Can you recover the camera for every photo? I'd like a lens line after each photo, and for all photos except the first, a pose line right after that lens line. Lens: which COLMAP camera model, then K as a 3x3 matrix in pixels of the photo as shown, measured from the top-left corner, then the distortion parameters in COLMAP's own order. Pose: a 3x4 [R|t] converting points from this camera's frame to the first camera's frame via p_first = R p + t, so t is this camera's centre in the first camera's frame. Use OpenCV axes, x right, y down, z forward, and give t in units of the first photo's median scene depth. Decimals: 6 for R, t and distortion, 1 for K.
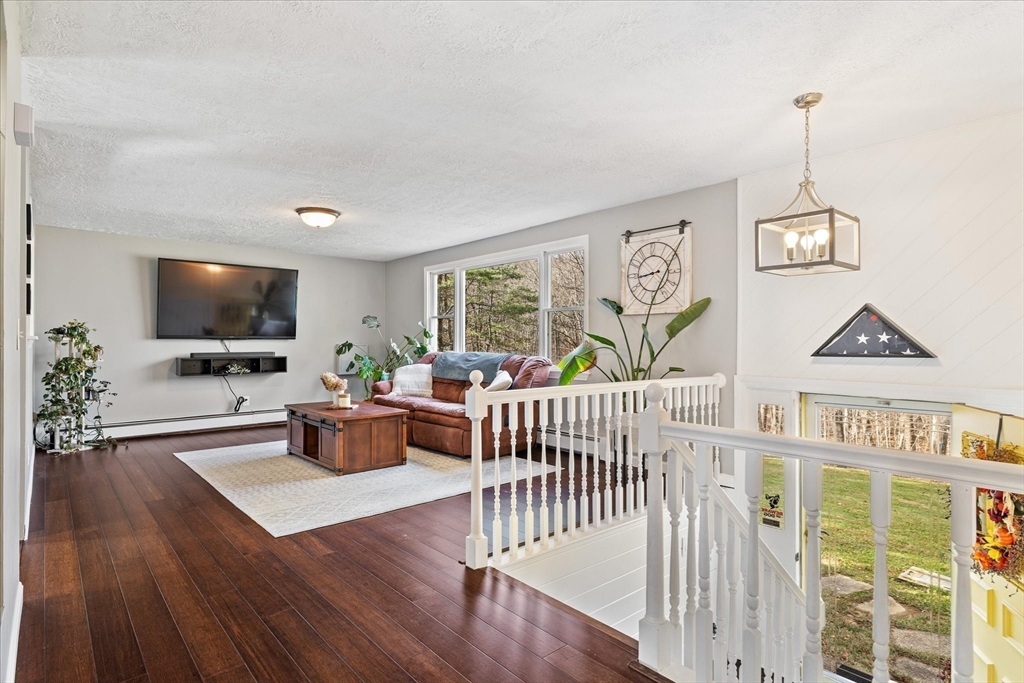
lens RADIAL K [[538.2, 0, 509.3], [0, 538.2, 344.9], [0, 0, 1]] dist [0.000006, -0.000218]
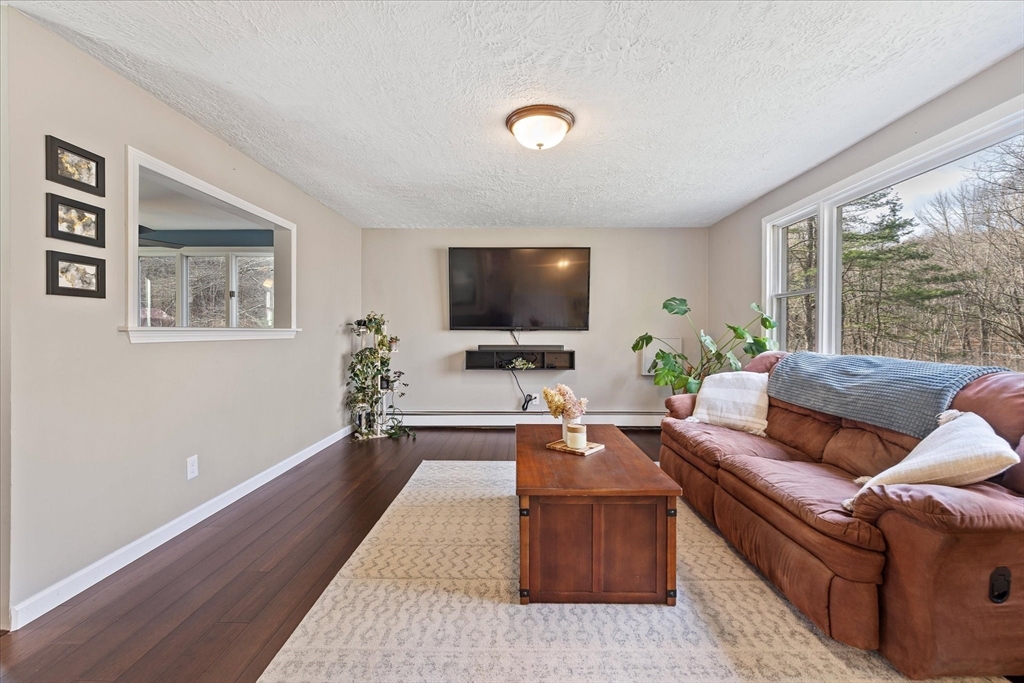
lens RADIAL K [[429.7, 0, 512.5], [0, 429.7, 335.9], [0, 0, 1]] dist [0.001683, -0.000126]
pose [[0.741583, 0.008289, -0.670809, -0.039756], [-0.007046, 0.999965, 0.004567, -0.005160], [0.670824, 0.001340, 0.741616, 0.493181]]
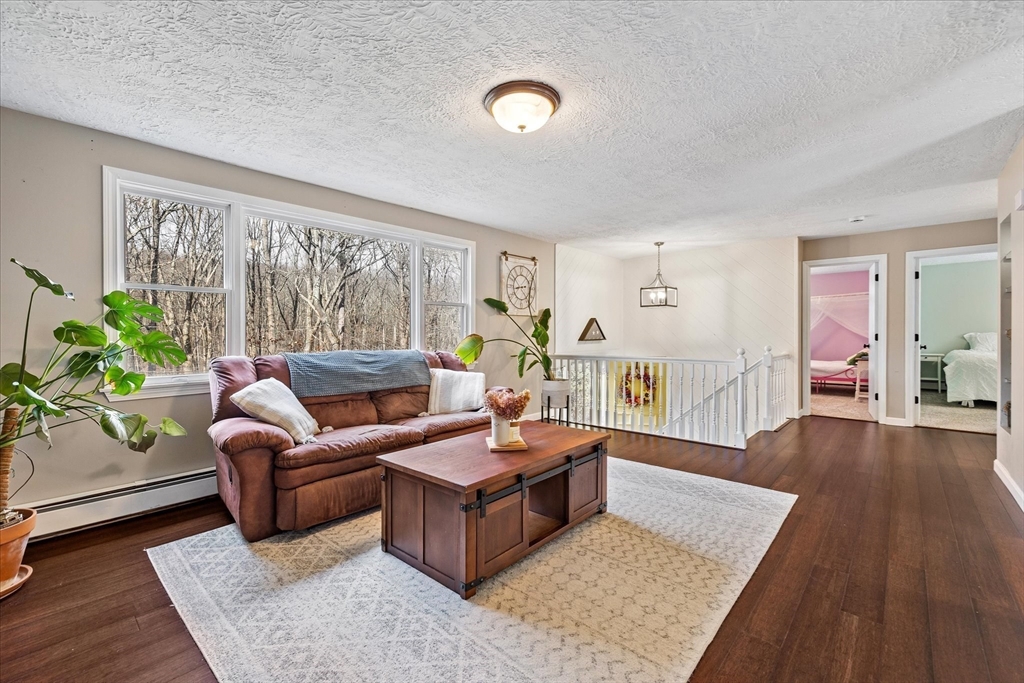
lens RADIAL K [[429.7, 0, 506.5], [0, 429.7, 336.2], [0, 0, 1]] dist [0.001683, -0.000126]
pose [[-0.112047, -0.002818, 0.993699, -0.637951], [0.014521, 0.999885, 0.004473, -0.004946], [-0.993597, 0.014931, -0.111993, 0.850951]]
